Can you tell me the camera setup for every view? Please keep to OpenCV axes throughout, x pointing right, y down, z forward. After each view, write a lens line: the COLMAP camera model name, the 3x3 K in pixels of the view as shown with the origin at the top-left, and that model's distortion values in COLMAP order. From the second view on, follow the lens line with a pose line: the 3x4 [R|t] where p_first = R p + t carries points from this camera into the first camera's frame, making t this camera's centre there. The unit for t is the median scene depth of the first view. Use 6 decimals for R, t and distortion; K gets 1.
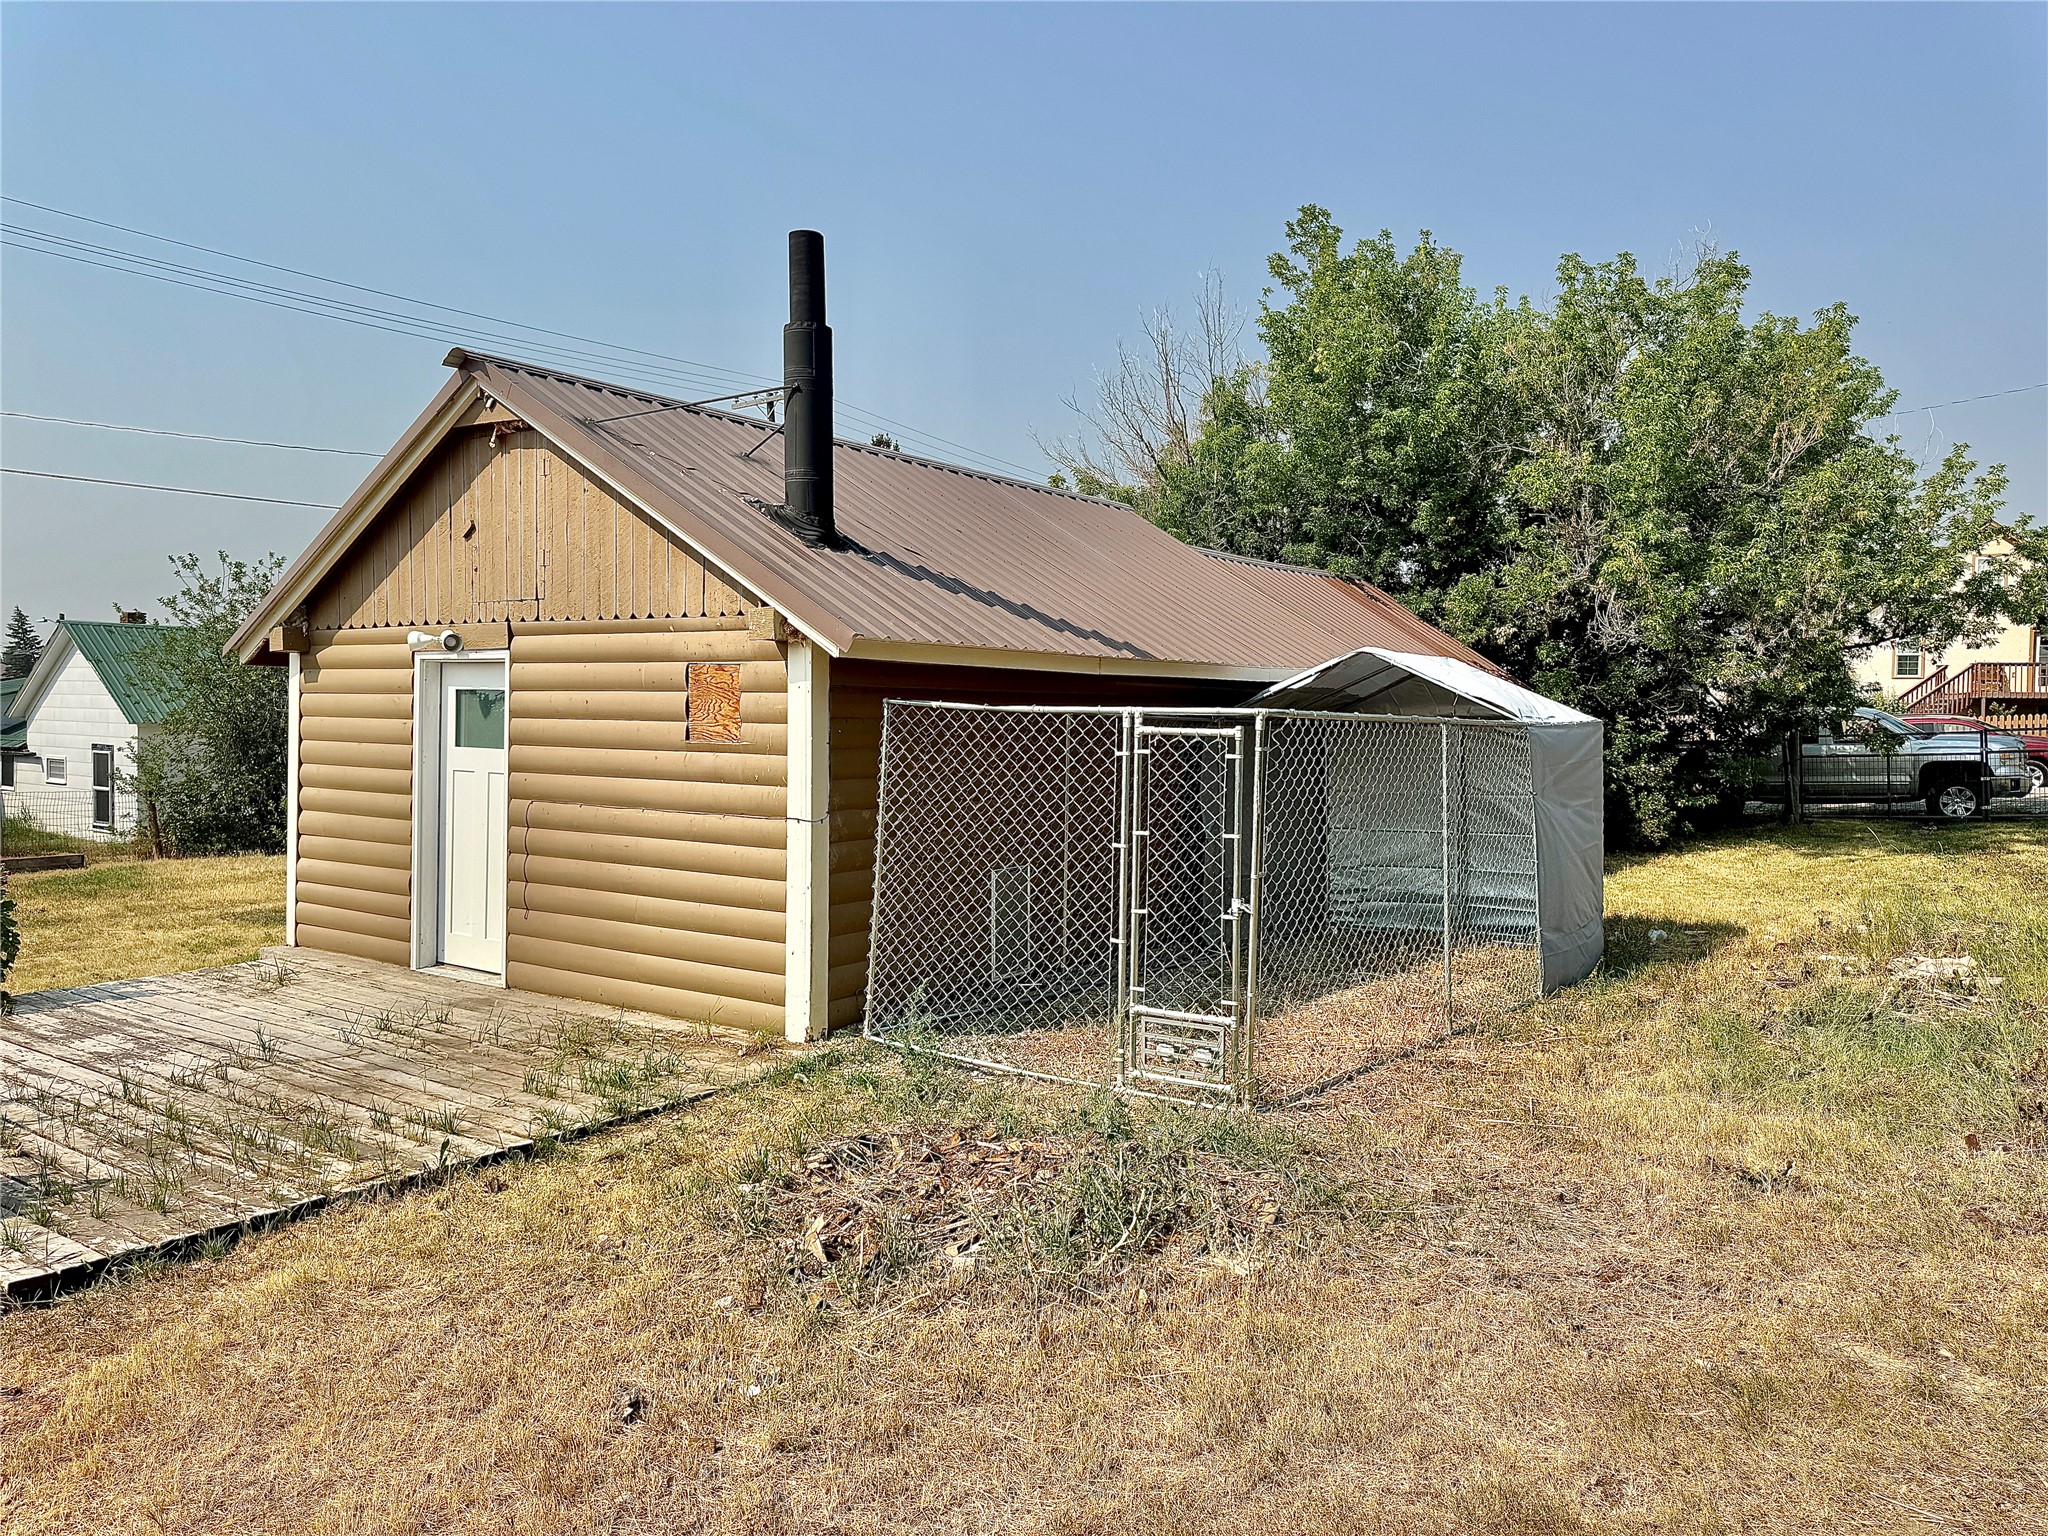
lens RADIAL K [[1438.9, 0, 1024.0], [0, 1438.9, 768.0], [0, 0, 1]] dist [0.073844, -0.114370]
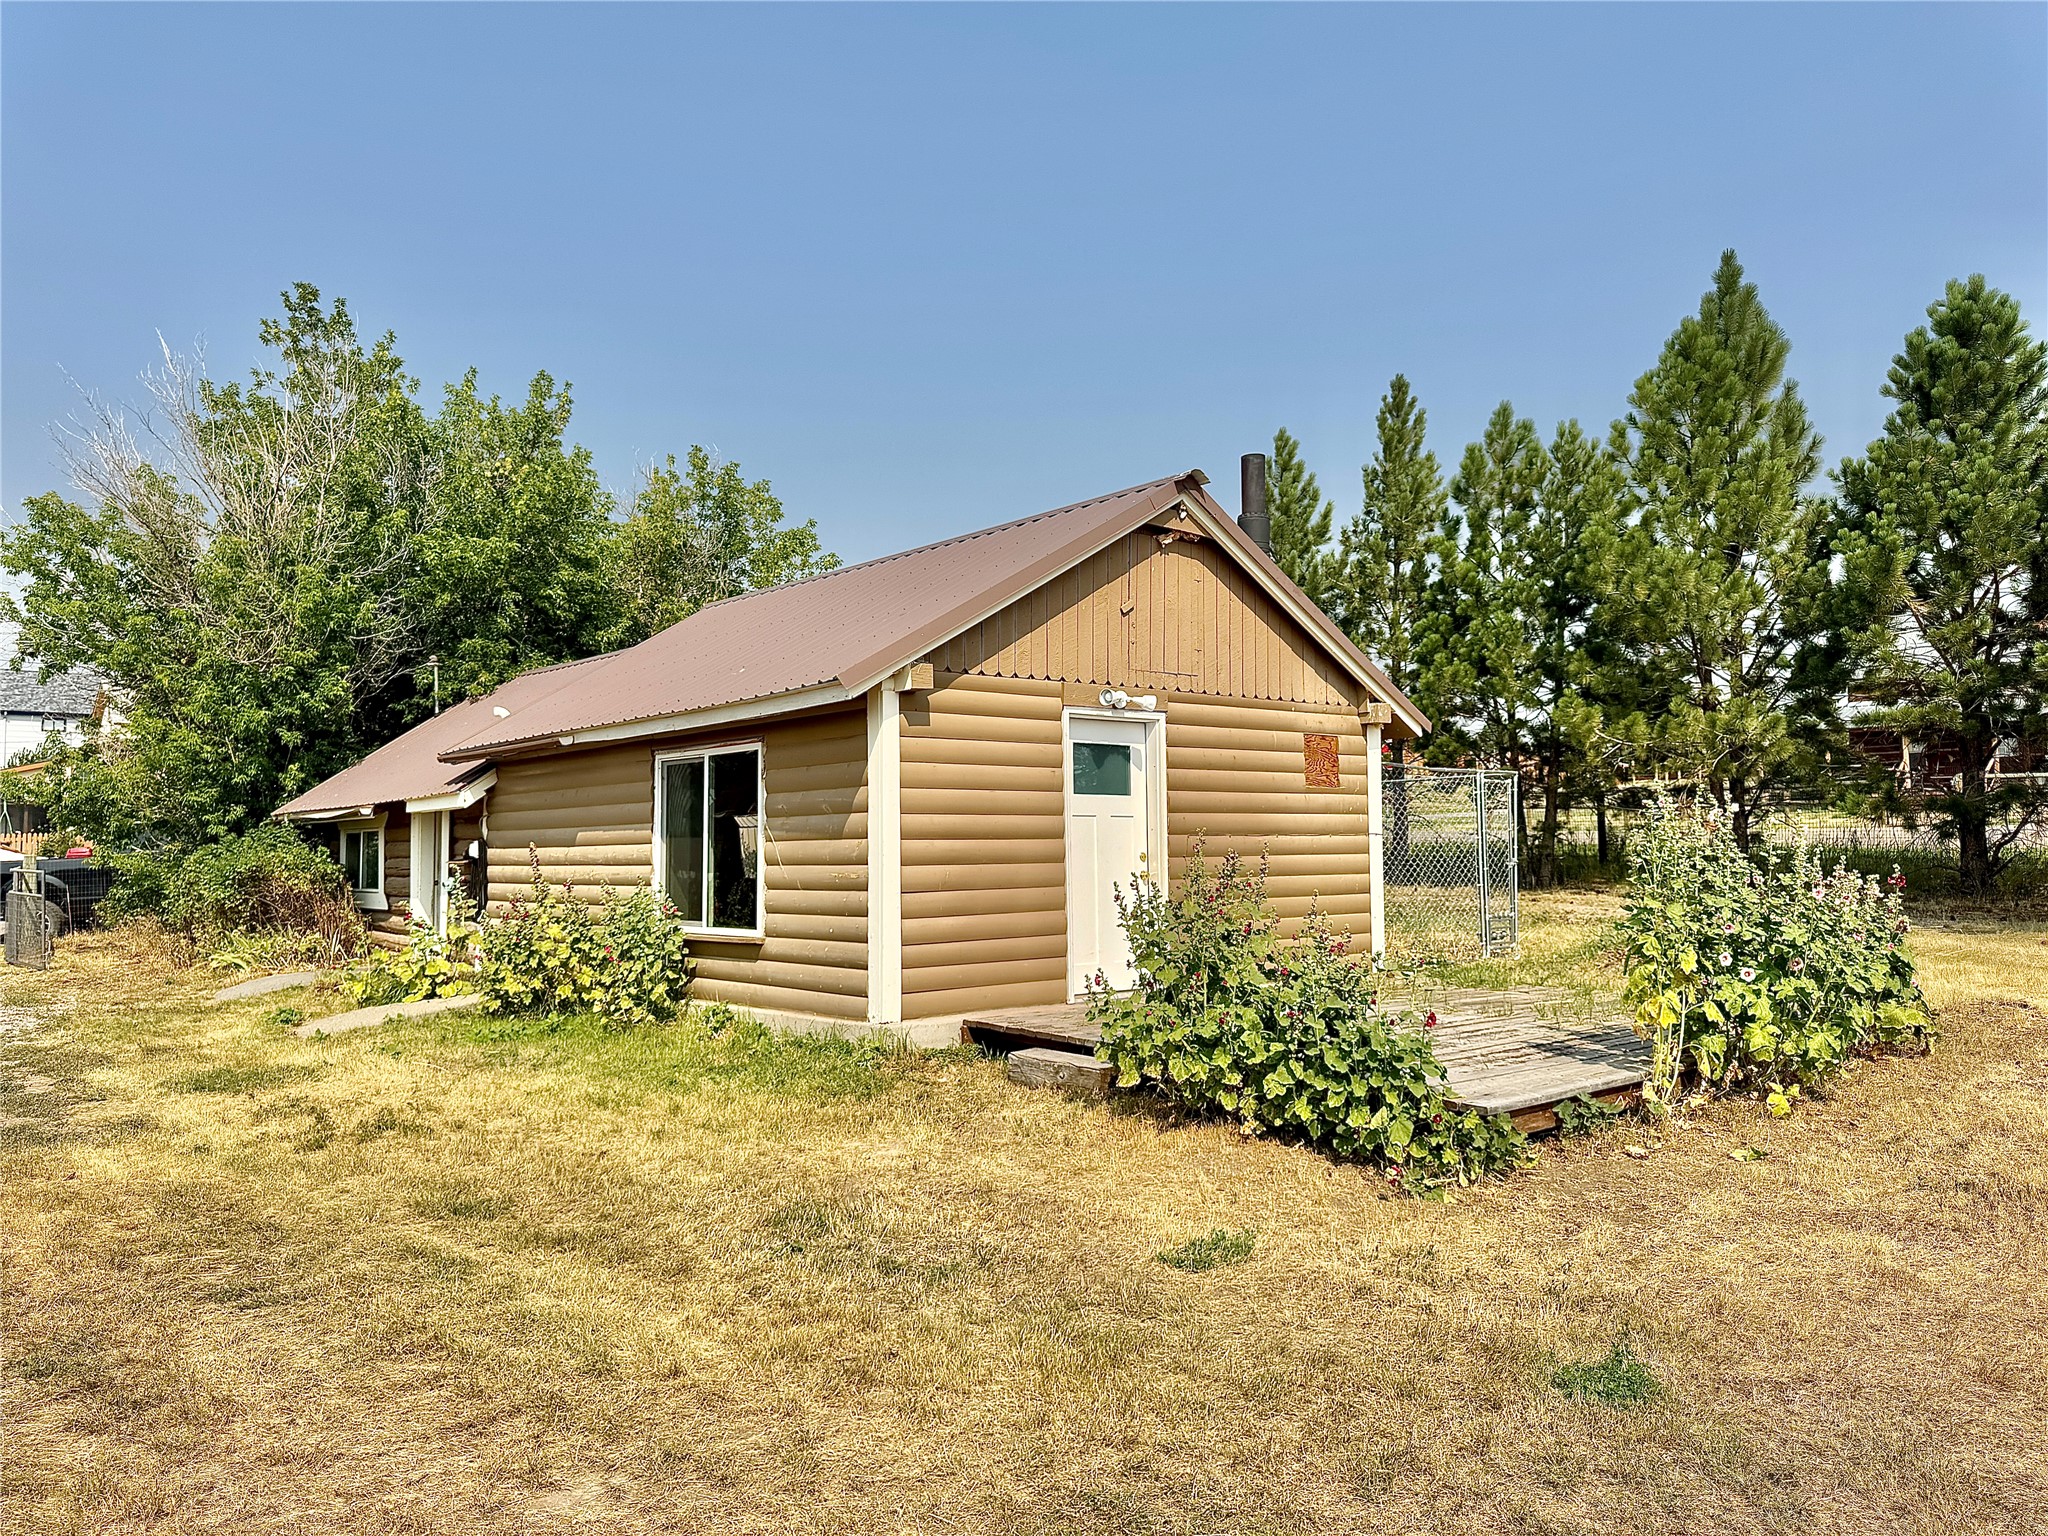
lens RADIAL K [[1438.9, 0, 1024.0], [0, 1438.9, 768.0], [0, 0, 1]] dist [0.073844, -0.114370]
pose [[0.273339, 0.000328, 0.961918, -1.539769], [0.011107, 0.999932, -0.003497, -0.032023], [-0.961854, 0.011640, 0.273317, 0.781517]]
